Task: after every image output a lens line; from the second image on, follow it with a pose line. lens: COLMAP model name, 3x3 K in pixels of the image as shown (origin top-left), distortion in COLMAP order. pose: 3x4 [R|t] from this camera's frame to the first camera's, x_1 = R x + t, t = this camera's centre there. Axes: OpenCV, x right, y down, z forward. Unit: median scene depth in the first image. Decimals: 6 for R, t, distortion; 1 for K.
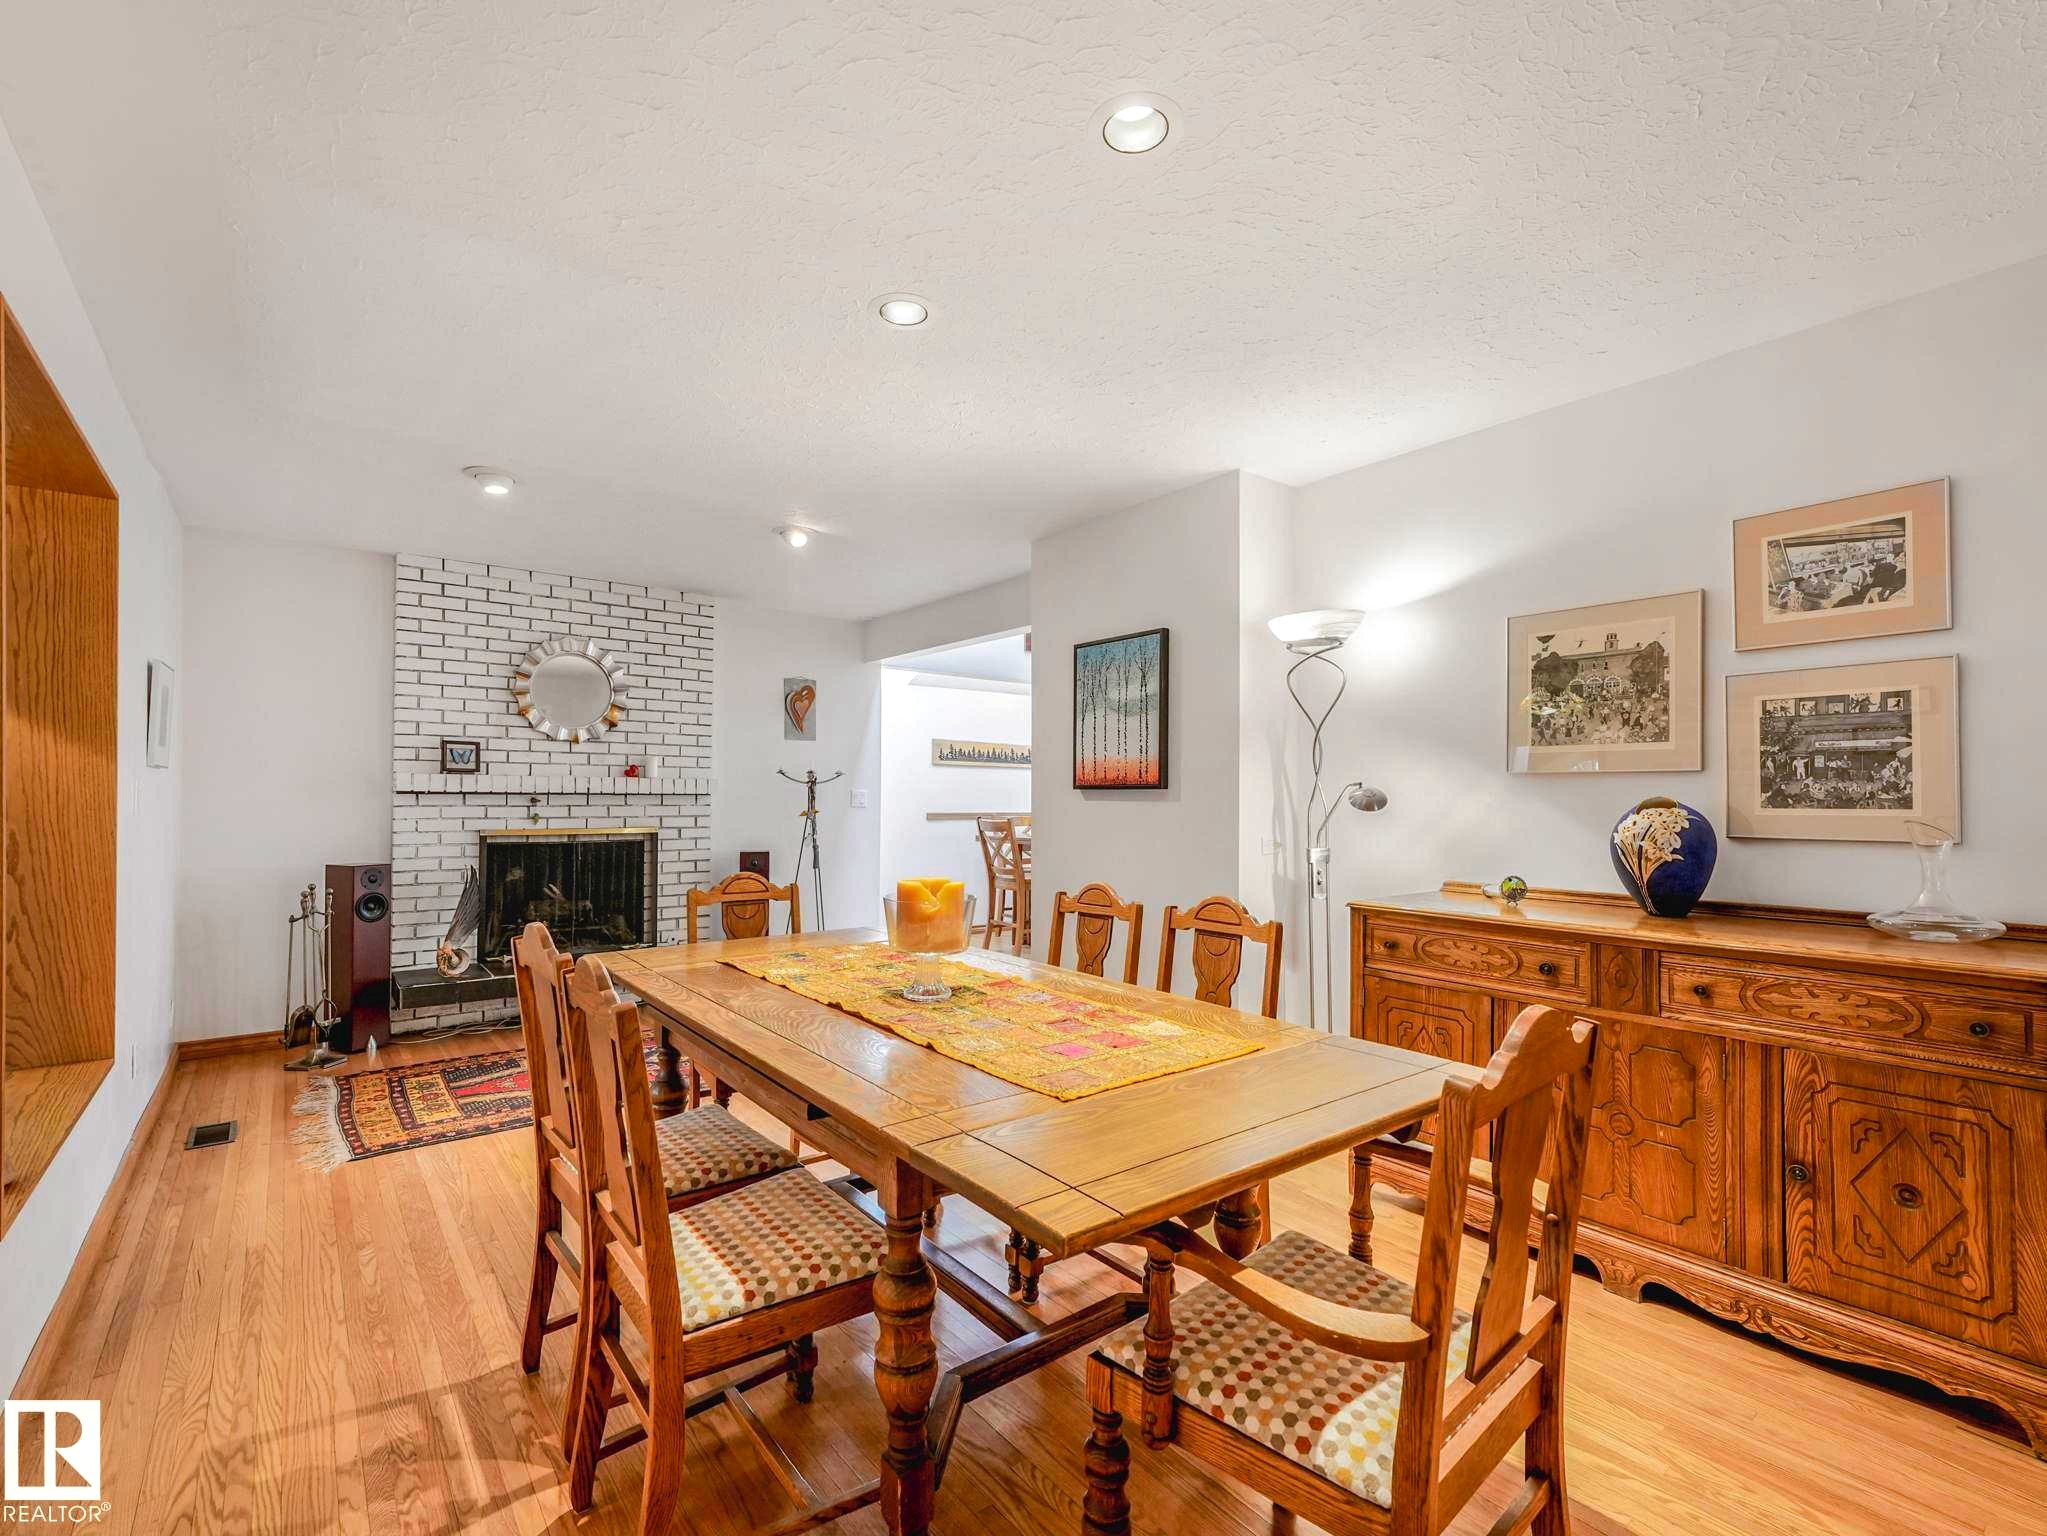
lens RADIAL K [[929.2, 0, 1019.5], [0, 929.2, 780.0], [0, 0, 1]] dist [0.003196, 0.001943]
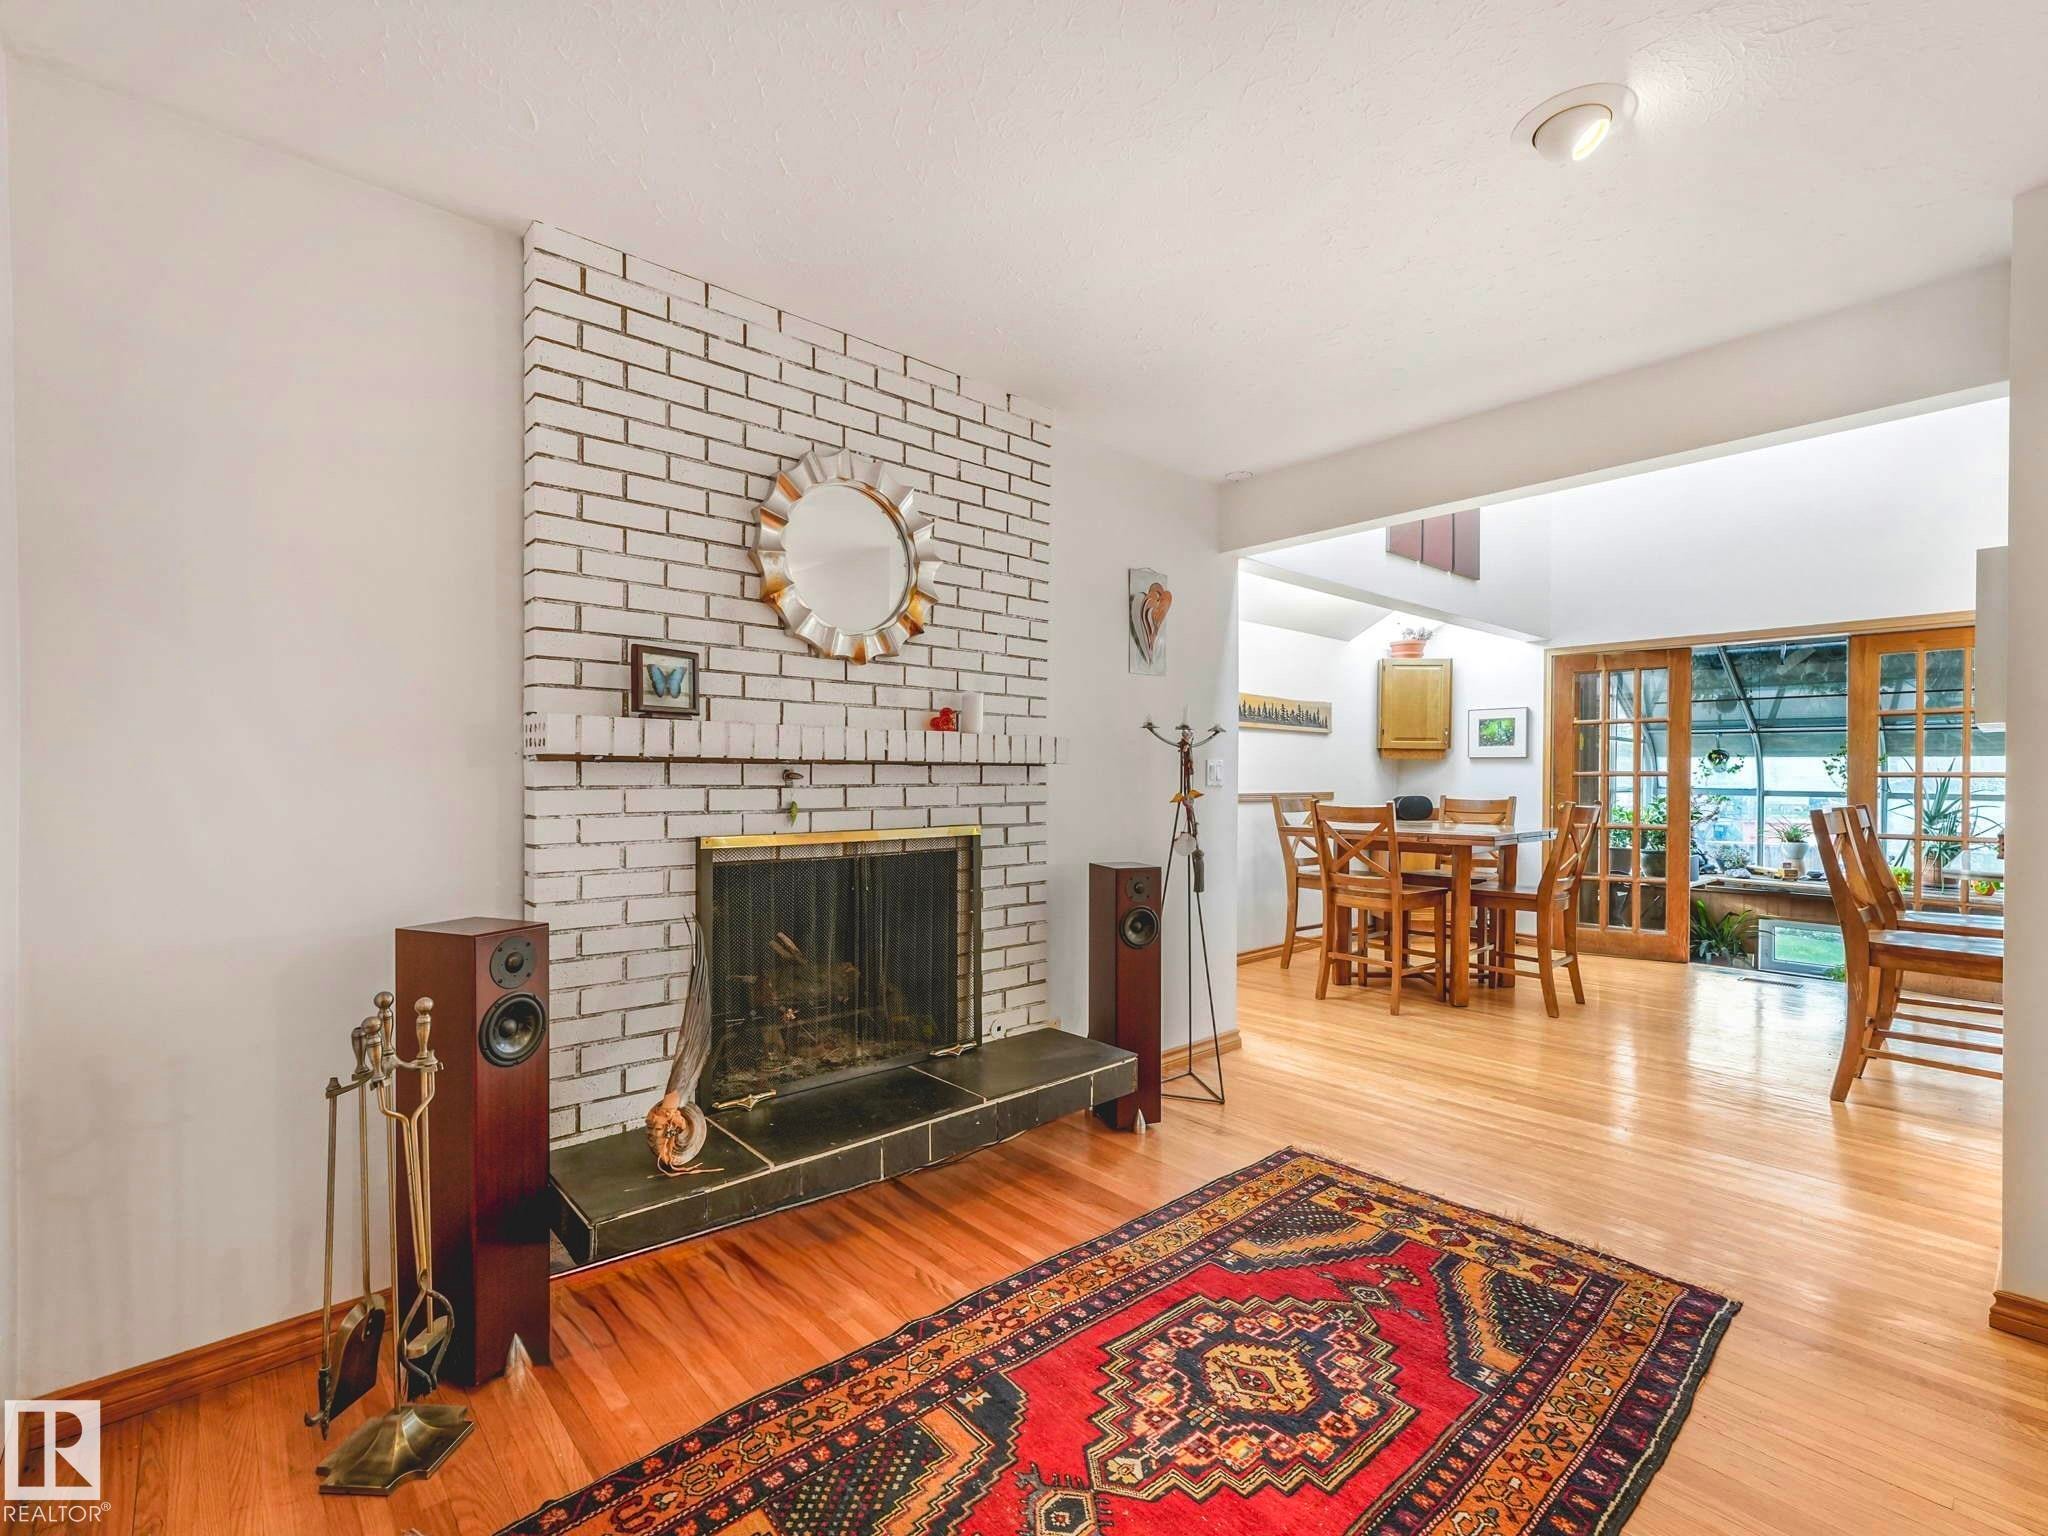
lens RADIAL K [[929.7, 0, 1021.1], [0, 929.7, 775.3], [0, 0, 1]] dist [0.003196, 0.001943]
pose [[0.998688, -0.003705, 0.051070, -0.437371], [0.002759, 0.999823, 0.018593, 0.013420], [-0.051129, -0.018427, 0.998522, 0.512855]]
